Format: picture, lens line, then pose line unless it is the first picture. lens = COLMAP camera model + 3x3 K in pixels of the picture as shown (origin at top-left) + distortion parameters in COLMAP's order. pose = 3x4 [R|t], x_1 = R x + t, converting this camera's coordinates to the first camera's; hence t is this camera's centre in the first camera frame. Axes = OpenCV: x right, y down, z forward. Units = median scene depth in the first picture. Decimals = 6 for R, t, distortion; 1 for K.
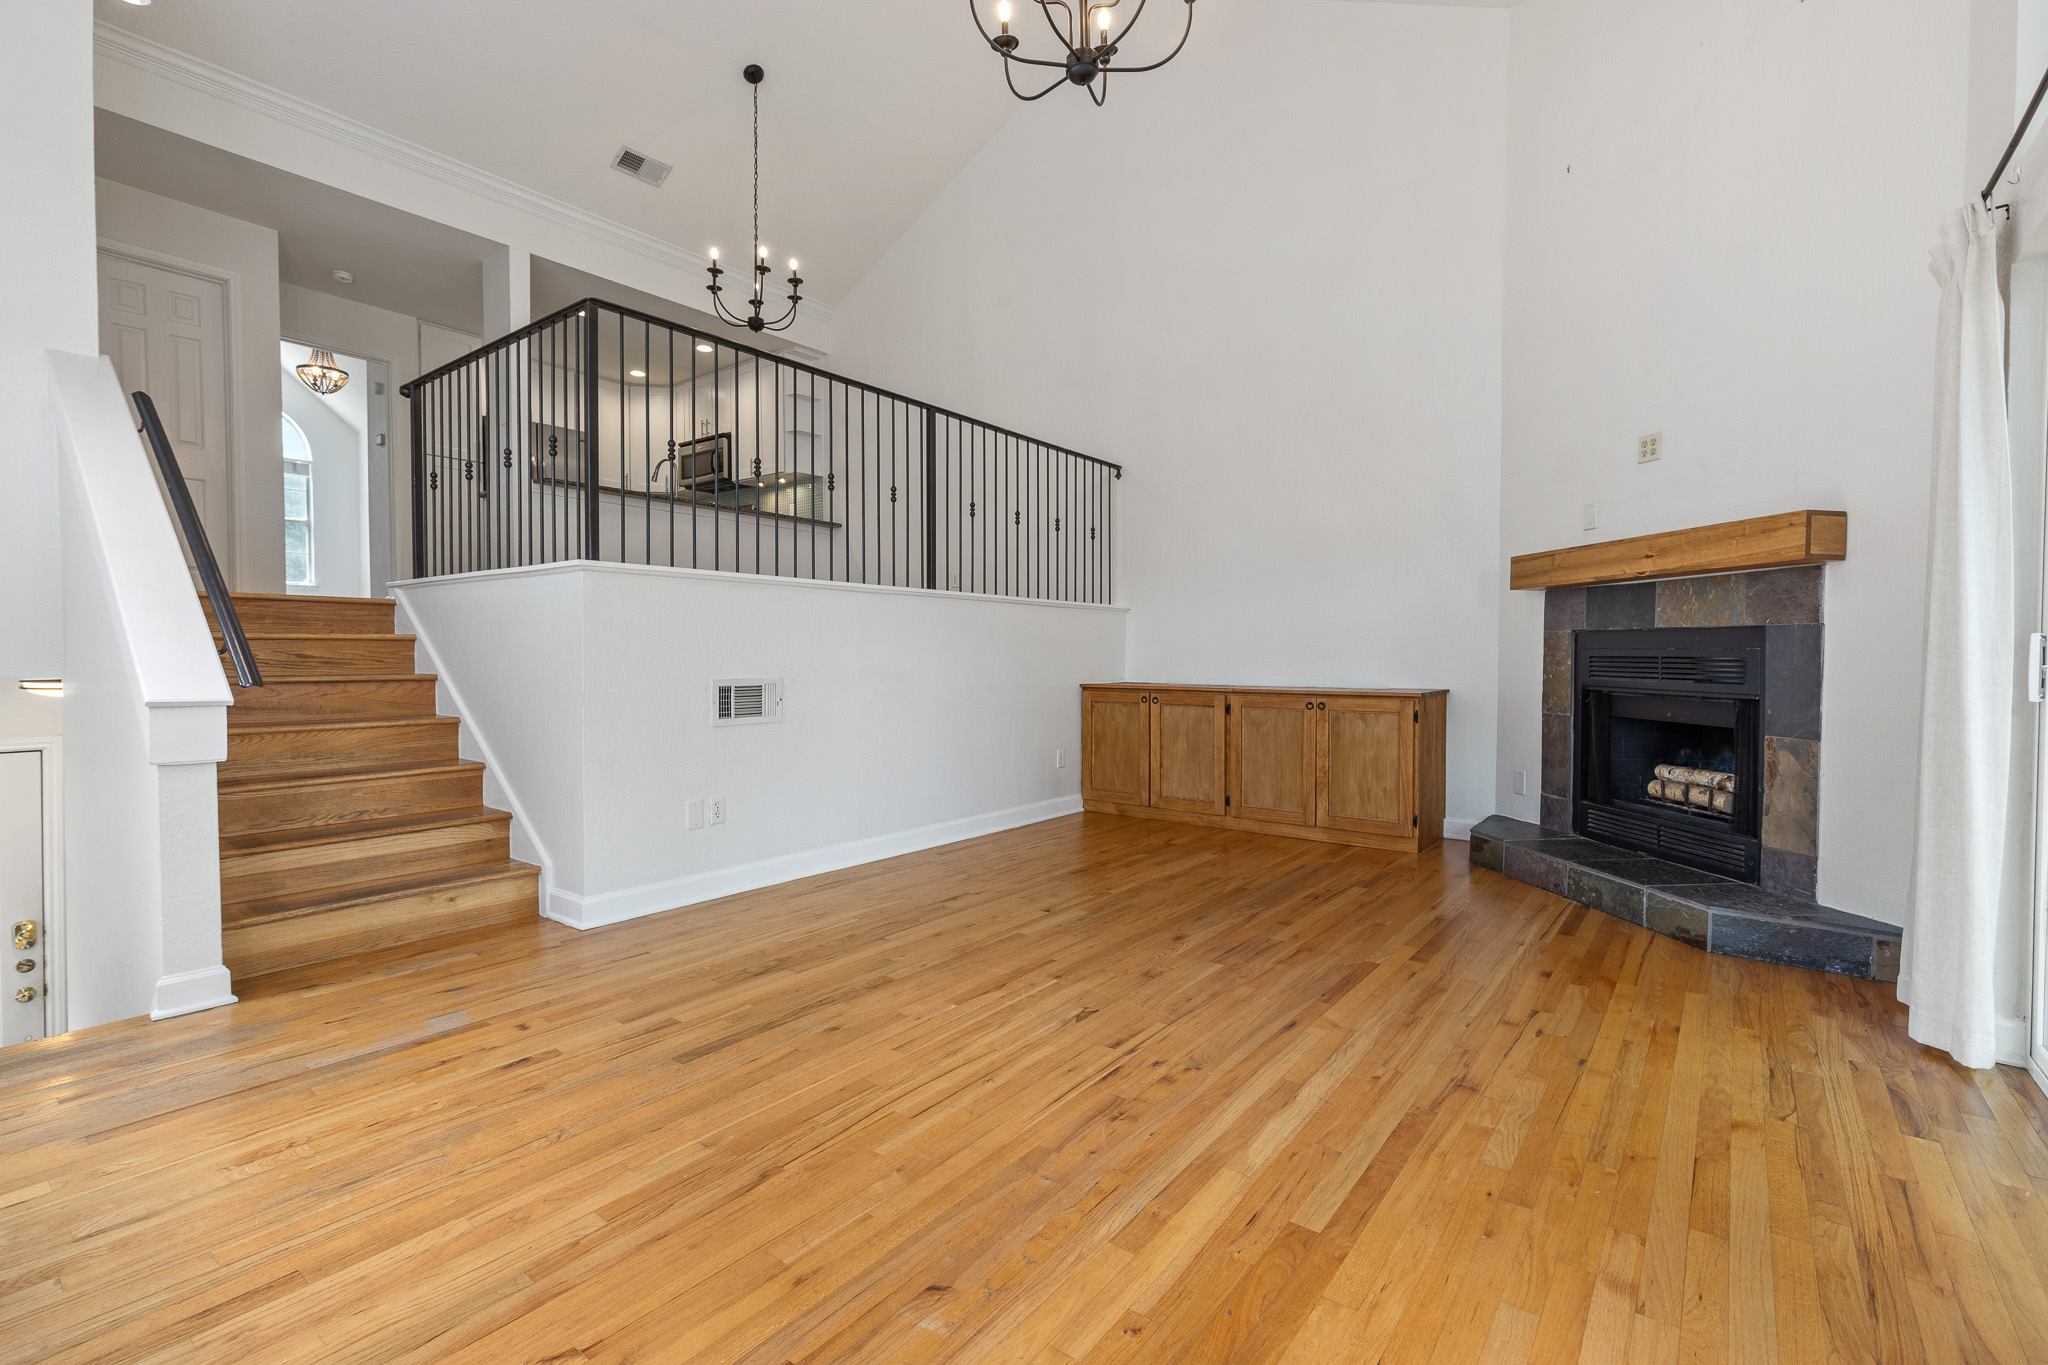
lens RADIAL K [[921.7, 0, 1035.7], [0, 921.7, 671.1], [0, 0, 1]] dist [0.003515, -0.002637]
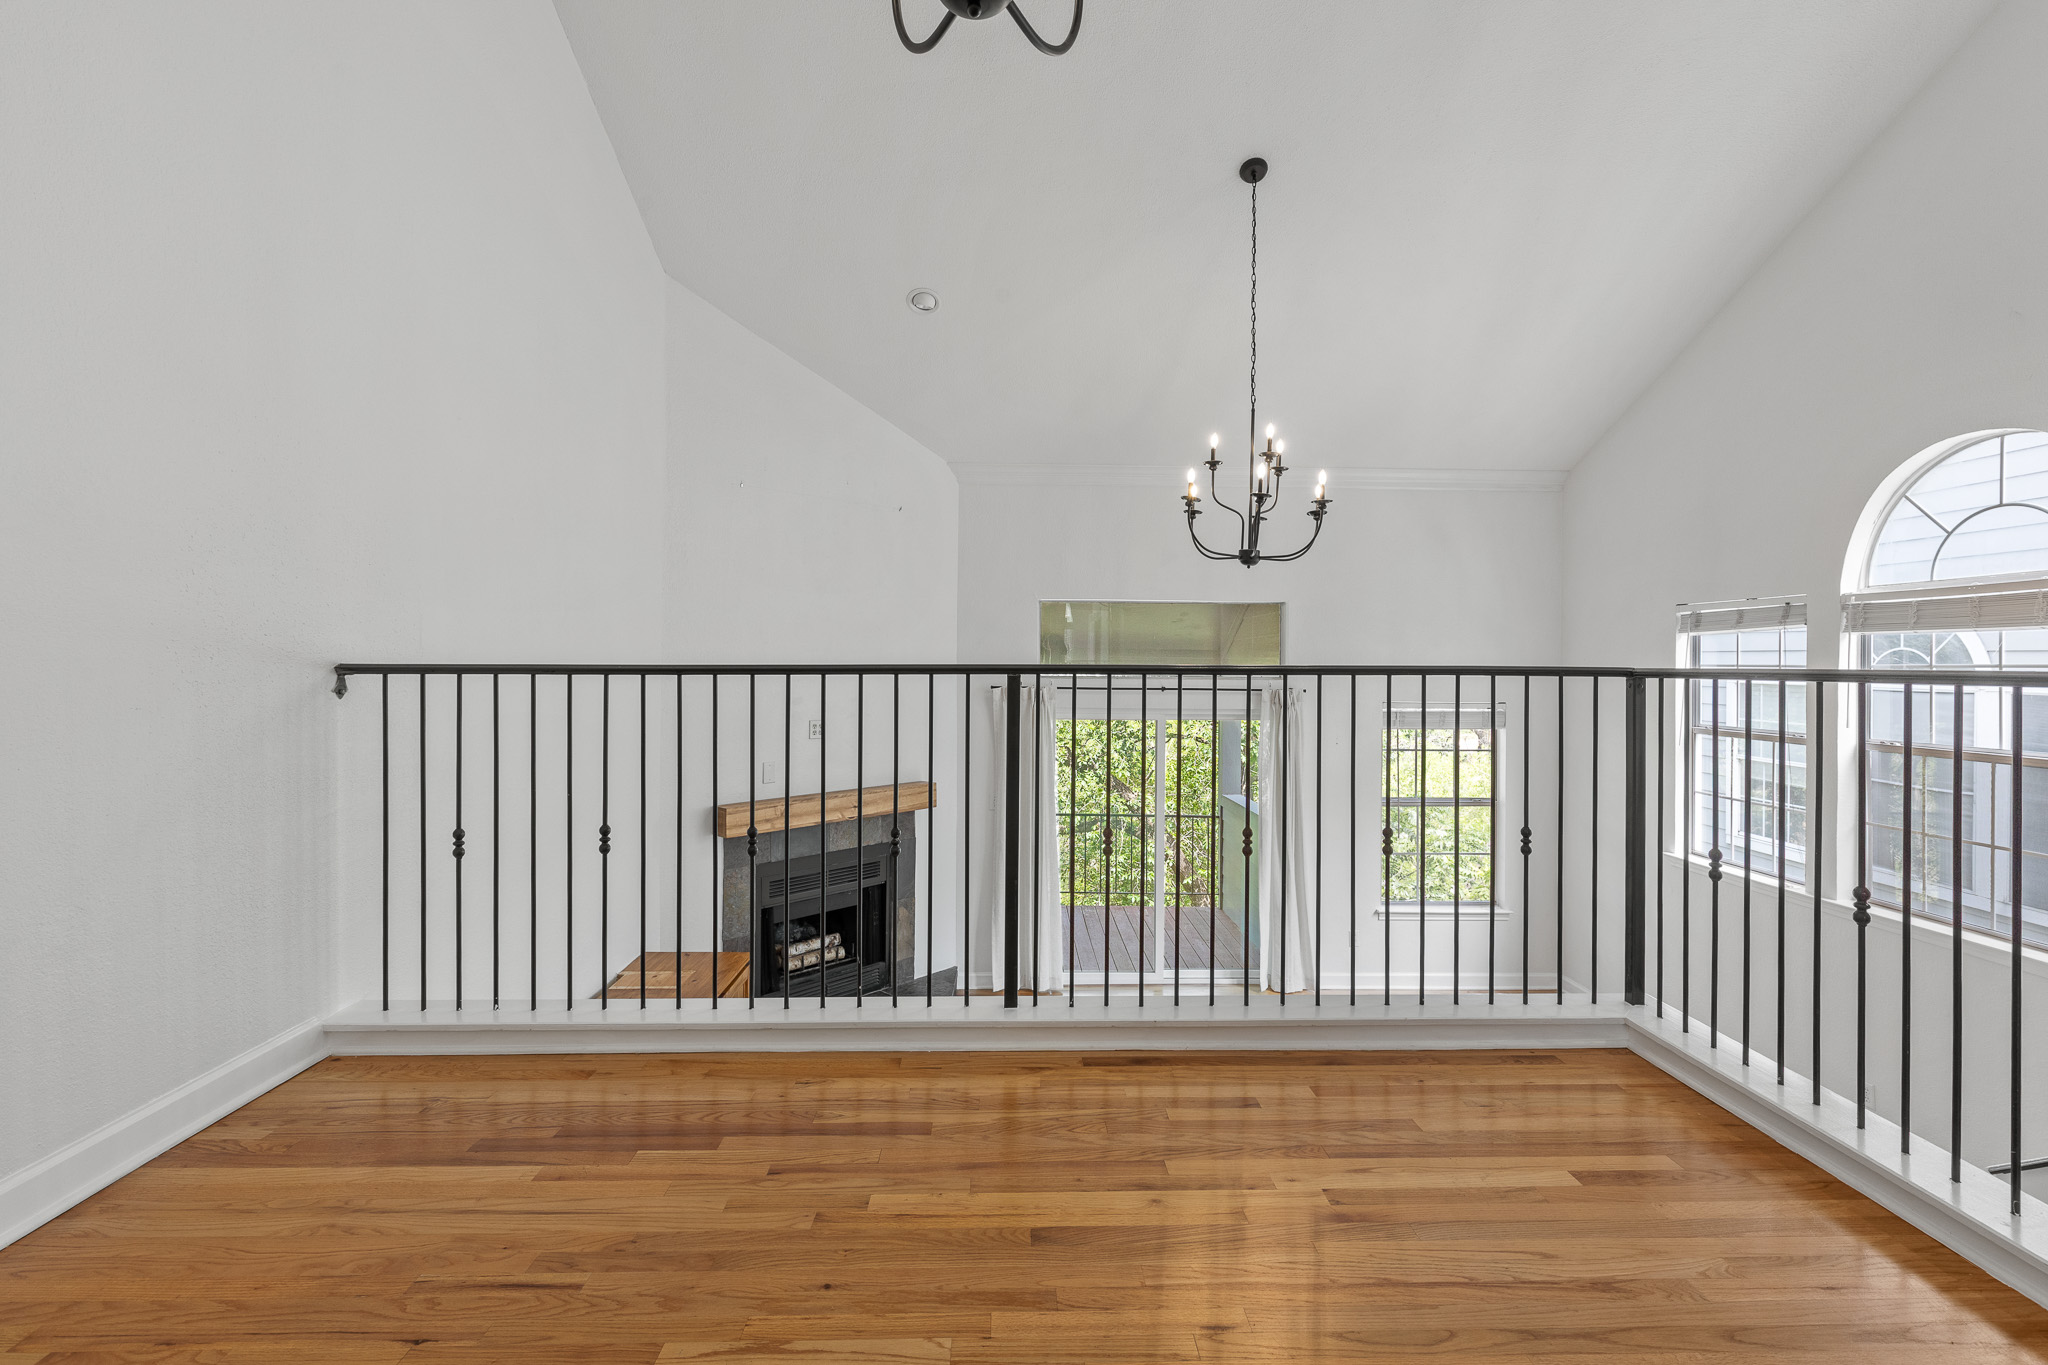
lens RADIAL K [[921.7, 0, 1029.6], [0, 921.7, 660.4], [0, 0, 1]] dist [0.003515, -0.002637]
pose [[-0.628902, -0.008808, 0.777435, -0.742896], [0.006594, 0.999839, 0.016663, -0.411212], [-0.777456, 0.015606, -0.628743, 1.831029]]
